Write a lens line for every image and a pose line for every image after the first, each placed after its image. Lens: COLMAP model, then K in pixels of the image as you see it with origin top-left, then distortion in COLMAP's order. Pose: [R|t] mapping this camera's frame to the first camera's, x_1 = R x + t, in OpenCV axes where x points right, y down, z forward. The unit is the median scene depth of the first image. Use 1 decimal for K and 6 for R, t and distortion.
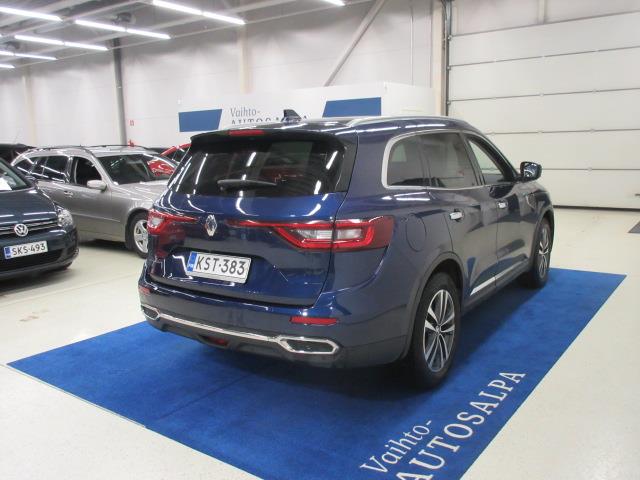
lens RADIAL K [[562.3, 0, 320.0], [0, 562.3, 240.0], [0, 0, 1]] dist [-0.017937, 0.013209]
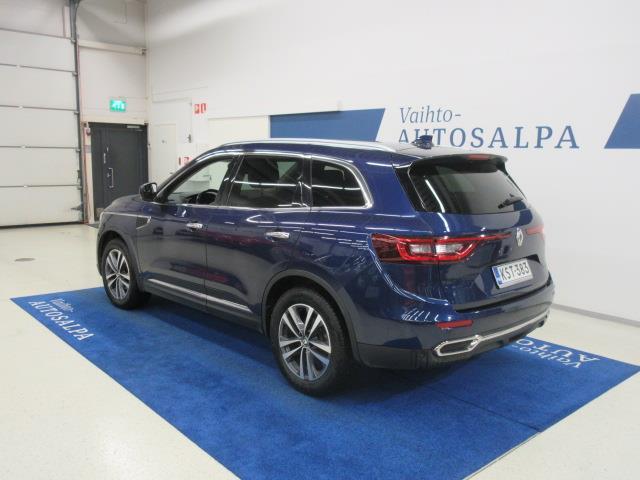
lens RADIAL K [[562.3, 0, 320.0], [0, 562.3, 240.0], [0, 0, 1]] dist [-0.017937, 0.013209]
pose [[0.216113, -0.115622, 0.969498, -1.368345], [0.140920, 0.986260, 0.086208, -0.172685], [-0.966145, 0.117991, 0.229437, 1.104316]]
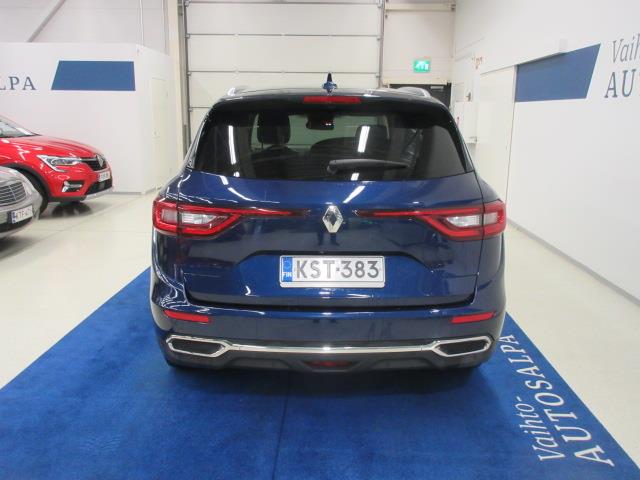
lens RADIAL K [[562.3, 0, 320.0], [0, 562.3, 240.0], [0, 0, 1]] dist [-0.017937, 0.013209]
pose [[0.823583, -0.089981, 0.560013, -0.627625], [0.063998, 0.995773, 0.065878, -0.048229], [-0.563573, -0.018417, 0.825861, 0.363386]]
